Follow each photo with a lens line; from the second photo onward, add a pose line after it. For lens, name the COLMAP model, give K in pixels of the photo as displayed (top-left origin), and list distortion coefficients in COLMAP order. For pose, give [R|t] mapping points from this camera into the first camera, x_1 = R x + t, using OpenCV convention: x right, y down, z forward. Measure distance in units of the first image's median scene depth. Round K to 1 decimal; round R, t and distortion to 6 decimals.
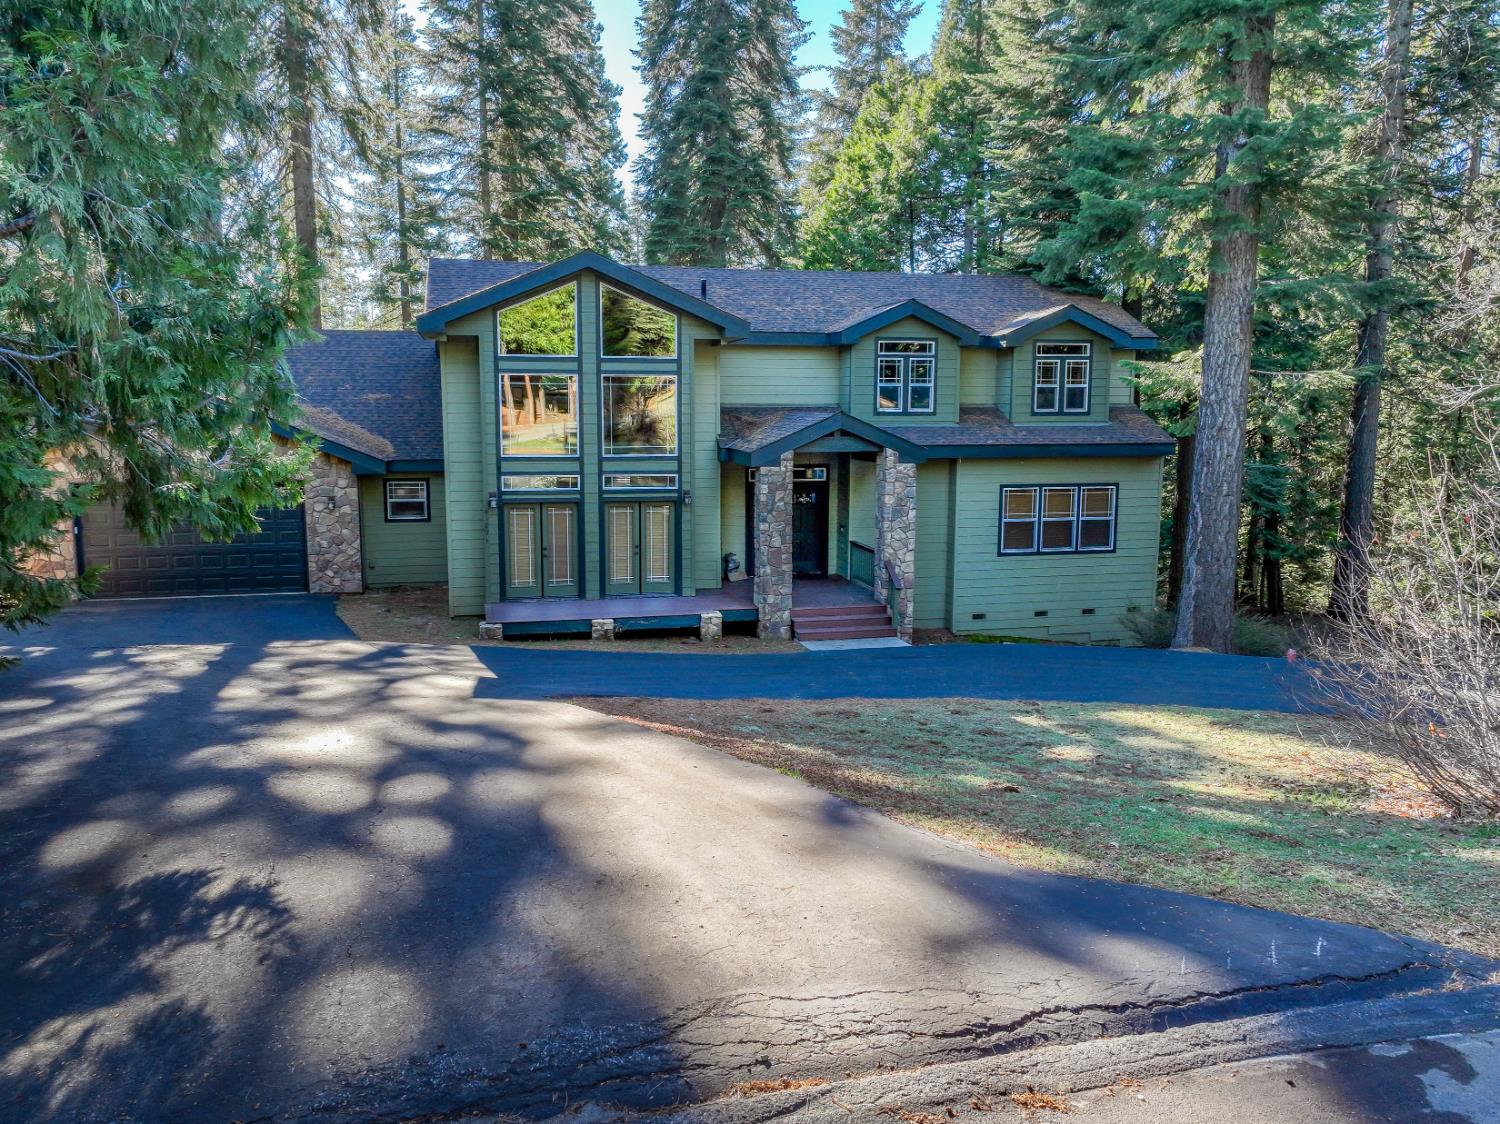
lens RADIAL K [[1063.8, 0, 777.2], [0, 1063.8, 490.7], [0, 0, 1]] dist [-0.006016, 0.027339]
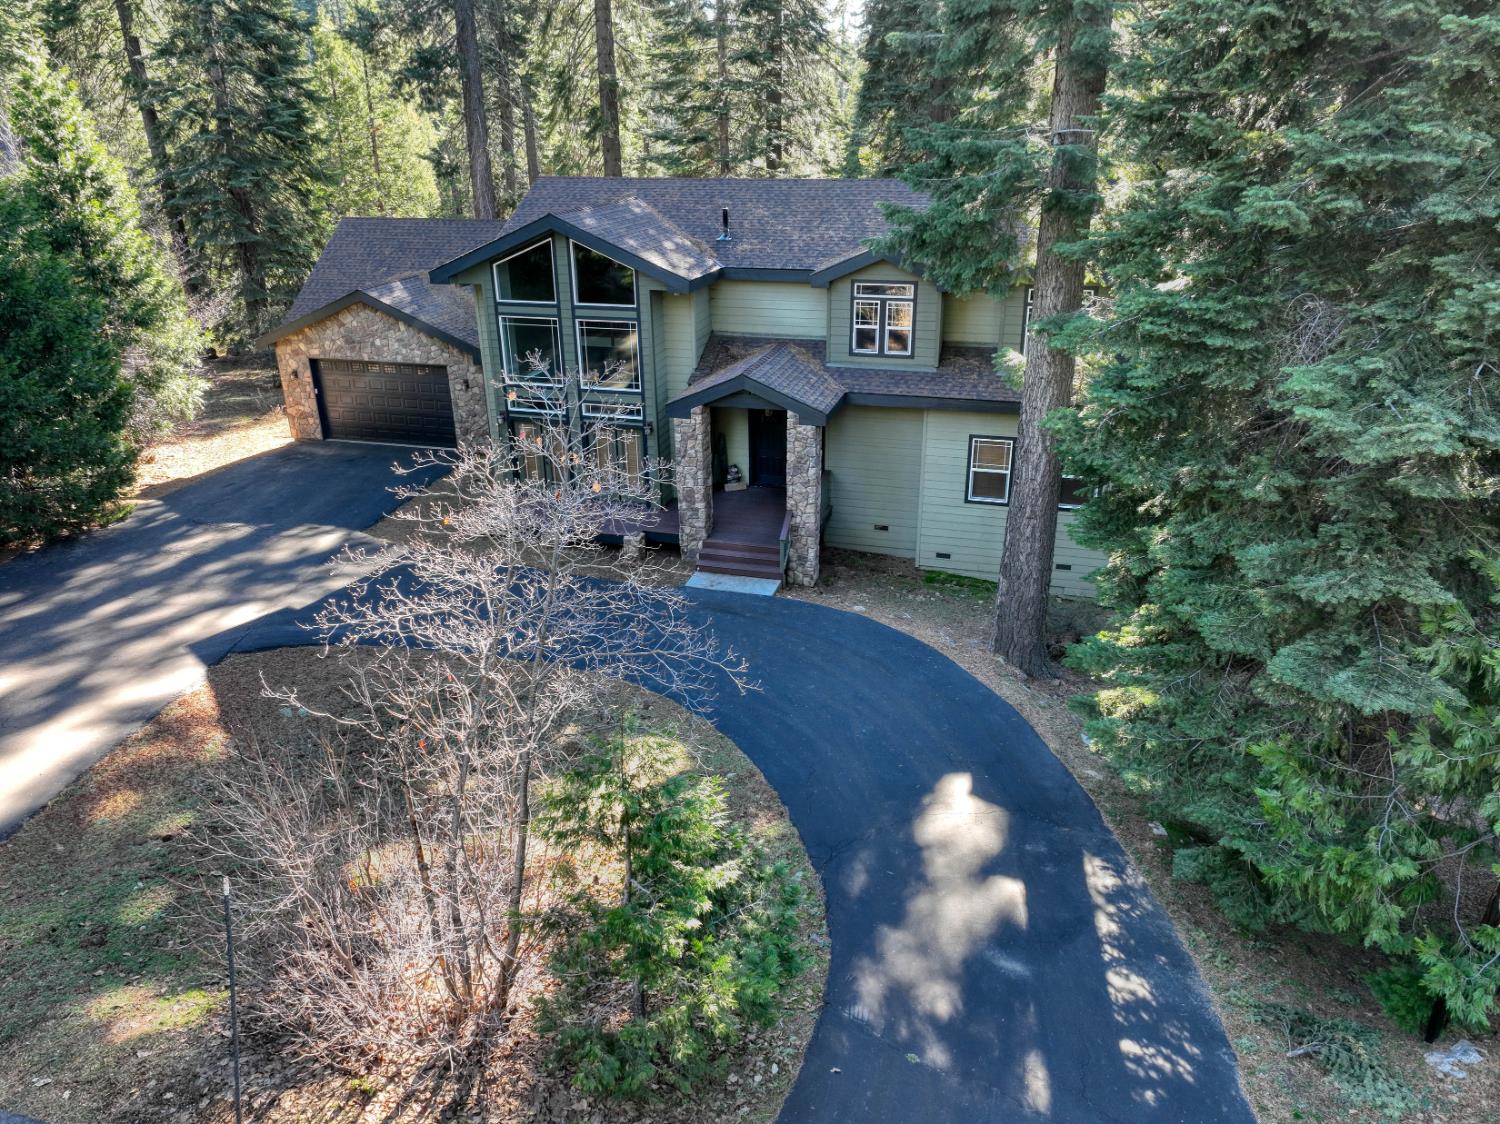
lens RADIAL K [[1063.8, 0, 751.7], [0, 1063.8, 559.5], [0, 0, 1]] dist [-0.006016, 0.027339]
pose [[0.873779, 0.175699, -0.453475, 0.577501], [-0.030345, 0.950338, 0.309737, -0.225377], [0.485375, -0.256881, 0.835717, 0.047346]]
